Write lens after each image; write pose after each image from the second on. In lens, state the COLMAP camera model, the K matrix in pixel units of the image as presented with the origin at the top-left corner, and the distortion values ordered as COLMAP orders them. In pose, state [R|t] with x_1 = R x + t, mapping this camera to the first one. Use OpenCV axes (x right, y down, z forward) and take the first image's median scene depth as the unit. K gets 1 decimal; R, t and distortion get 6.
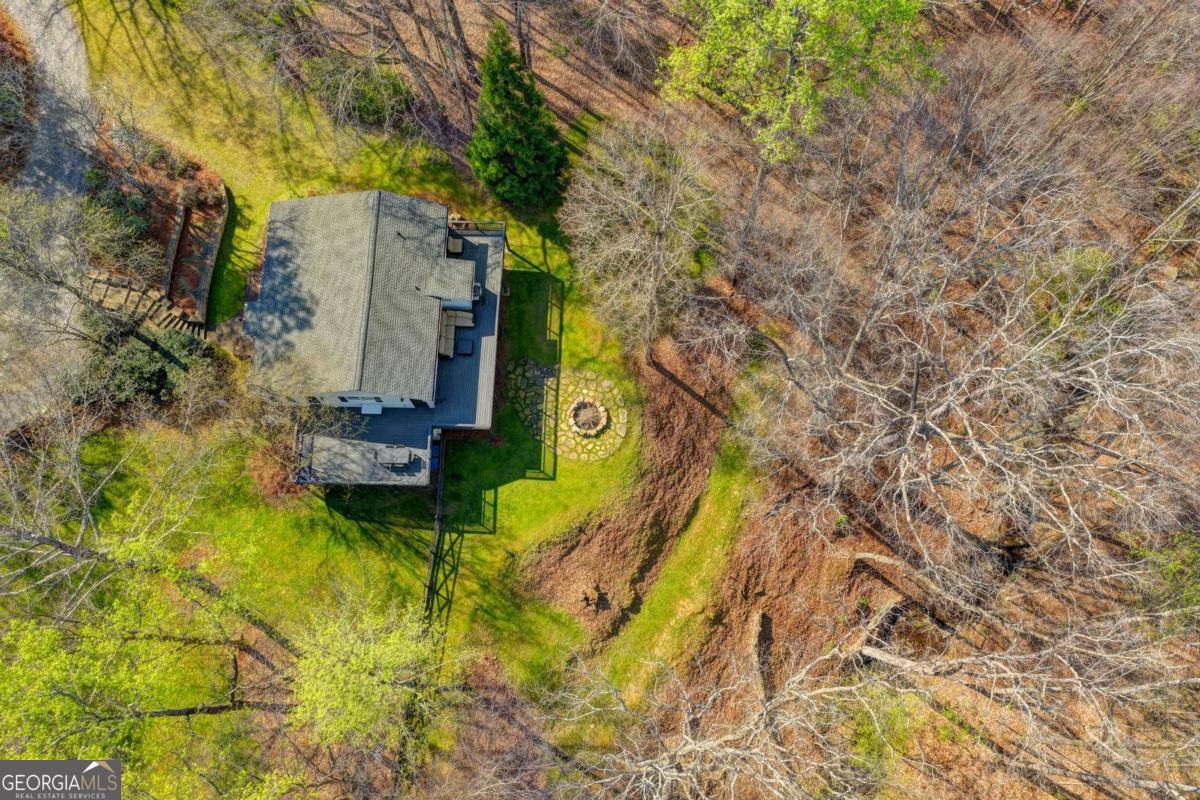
lens RADIAL K [[994.3, 0, 606.3], [0, 994.3, 405.6], [0, 0, 1]] dist [-0.013370, 0.044360]
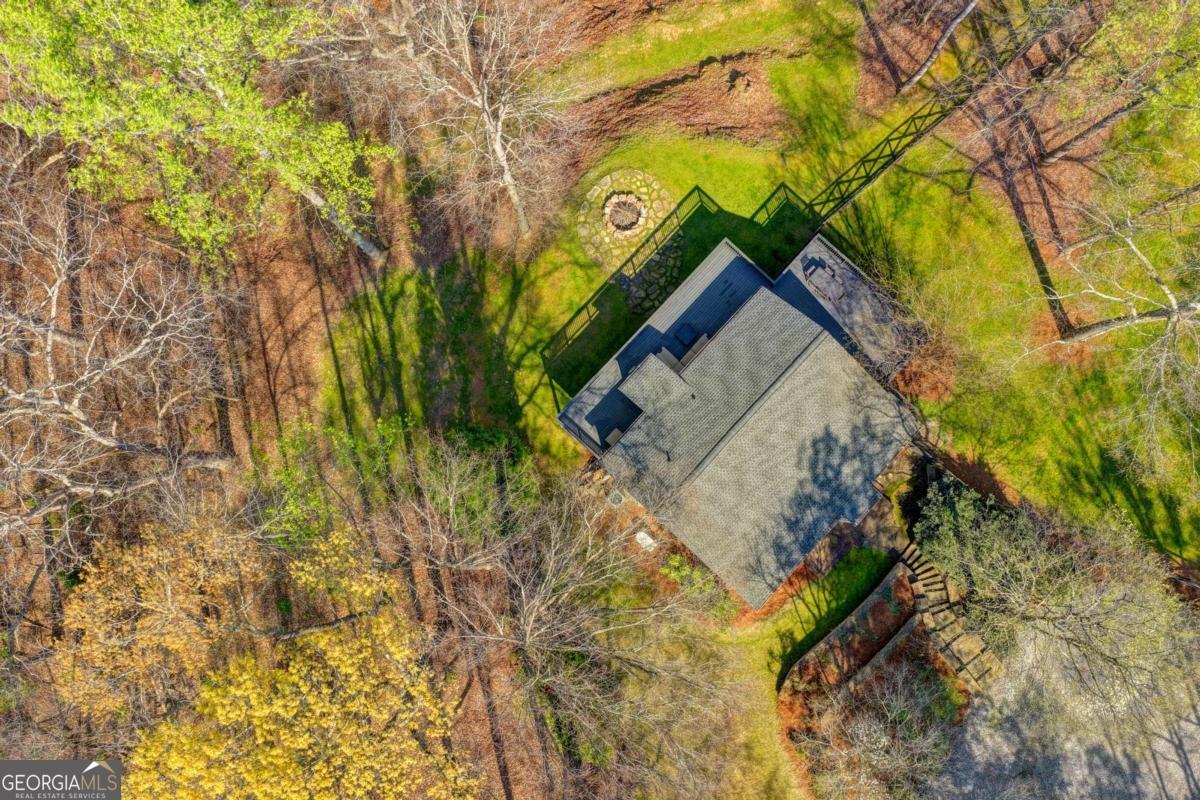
lens RADIAL K [[994.4, 0, 602.7], [0, 994.4, 405.6], [0, 0, 1]] dist [-0.012370, 0.037972]
pose [[-0.752416, -0.654308, 0.075840, -0.190922], [0.639357, -0.697787, 0.322978, -0.425402], [-0.158407, 0.291503, 0.943363, 0.198795]]
